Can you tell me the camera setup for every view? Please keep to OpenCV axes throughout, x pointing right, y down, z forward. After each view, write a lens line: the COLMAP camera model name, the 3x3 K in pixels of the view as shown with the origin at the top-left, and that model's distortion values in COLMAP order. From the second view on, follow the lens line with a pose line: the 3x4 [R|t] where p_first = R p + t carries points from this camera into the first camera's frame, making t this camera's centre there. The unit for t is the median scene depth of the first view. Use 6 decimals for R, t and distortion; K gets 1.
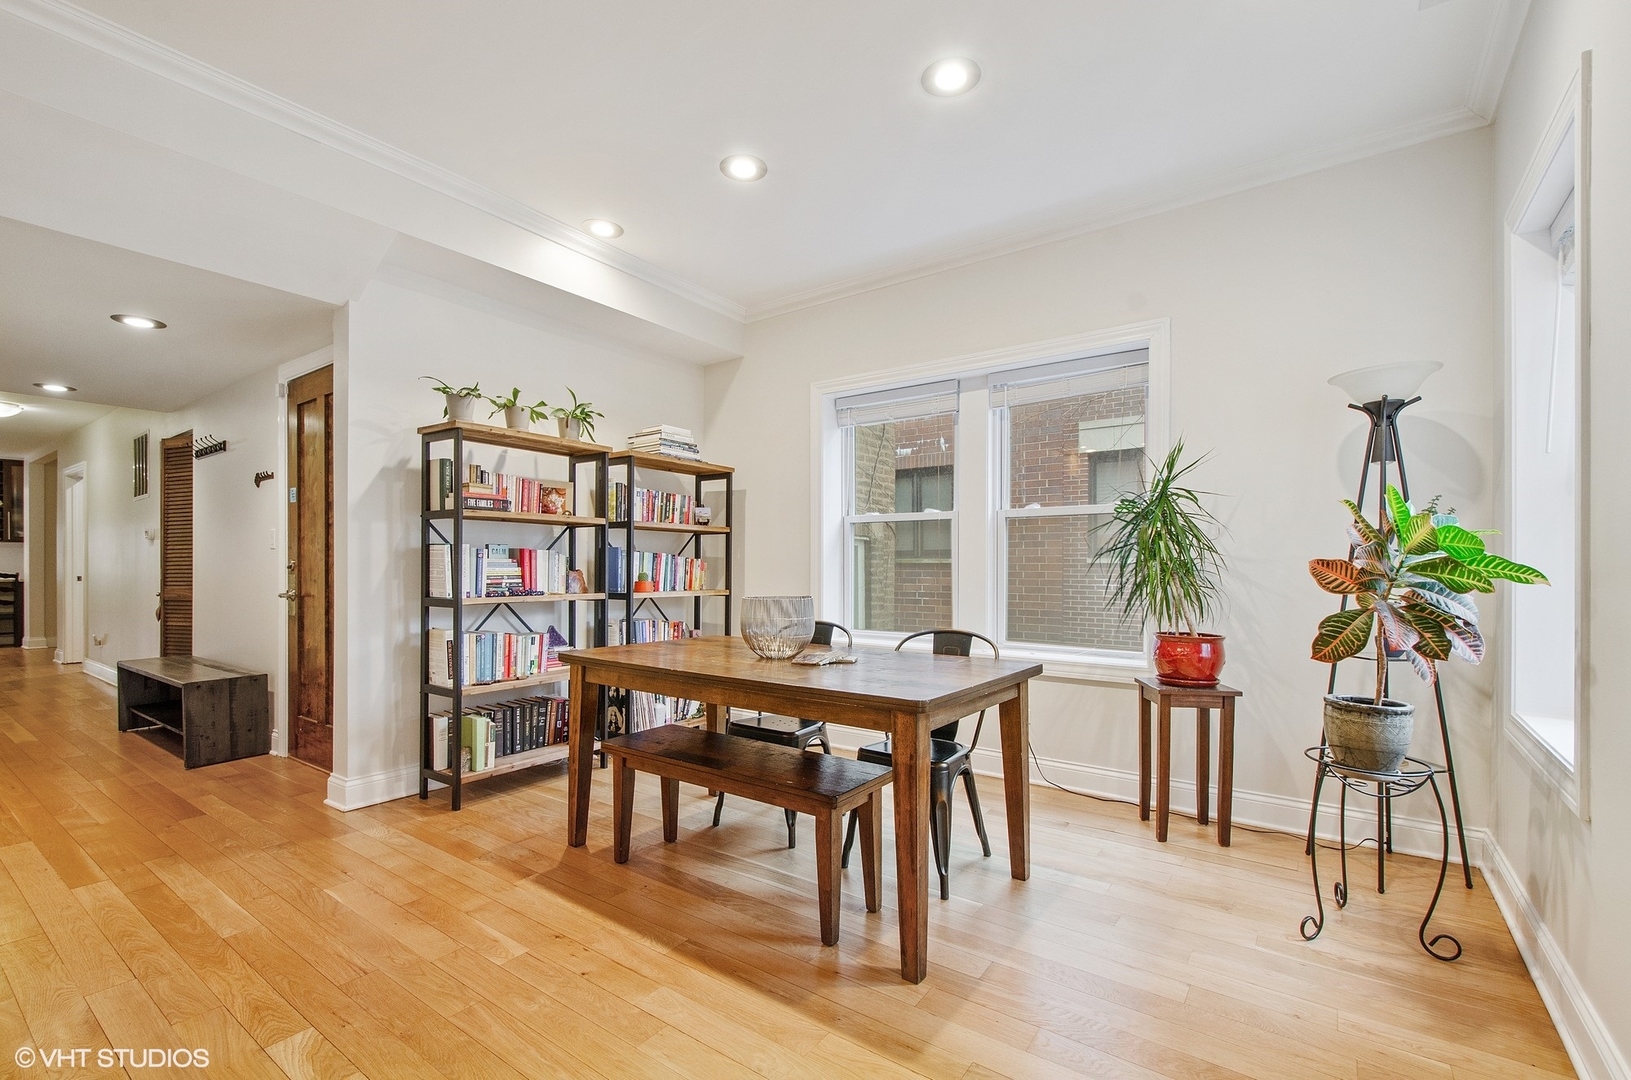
lens RADIAL K [[712.0, 0, 800.3], [0, 712.0, 566.6], [0, 0, 1]] dist [0.011055, -0.015618]
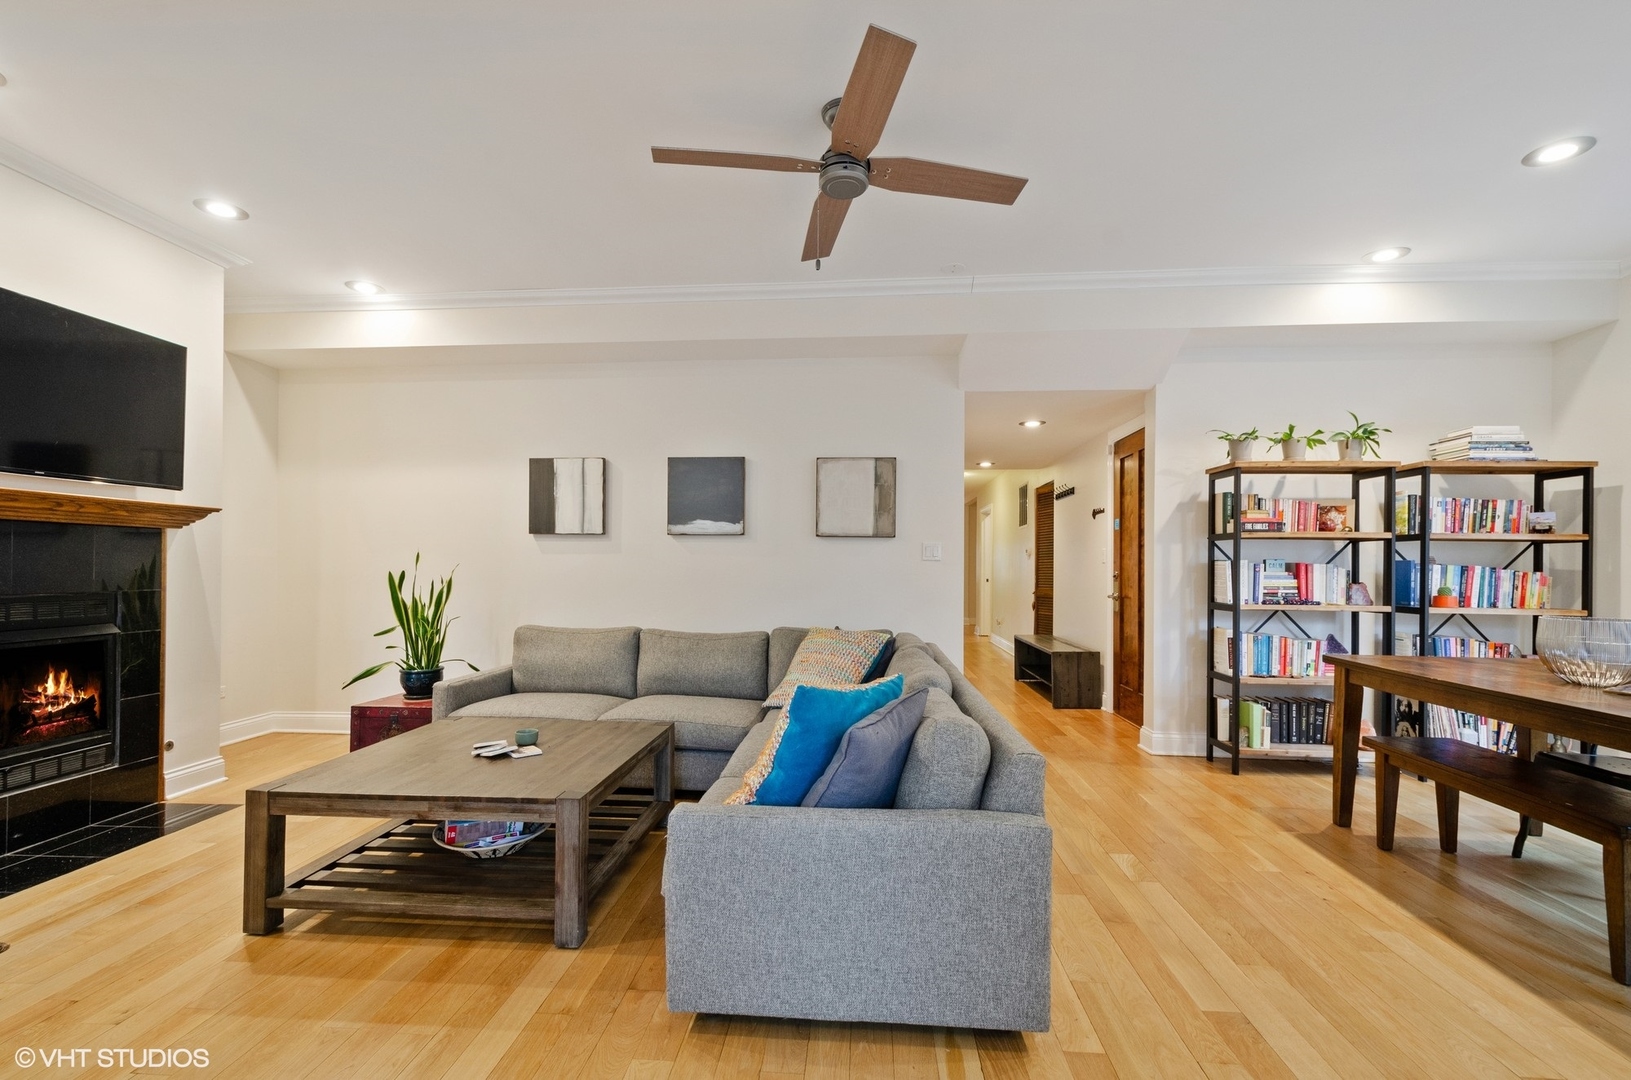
lens RADIAL K [[740.4, 0, 802.3], [0, 740.4, 558.1], [0, 0, 1]] dist [0.001602, 0.000333]
pose [[0.533407, -0.005467, -0.845841, 0.179454], [-0.008963, 0.999886, -0.012115, -0.011589], [0.845811, 0.014043, 0.533297, -0.284881]]
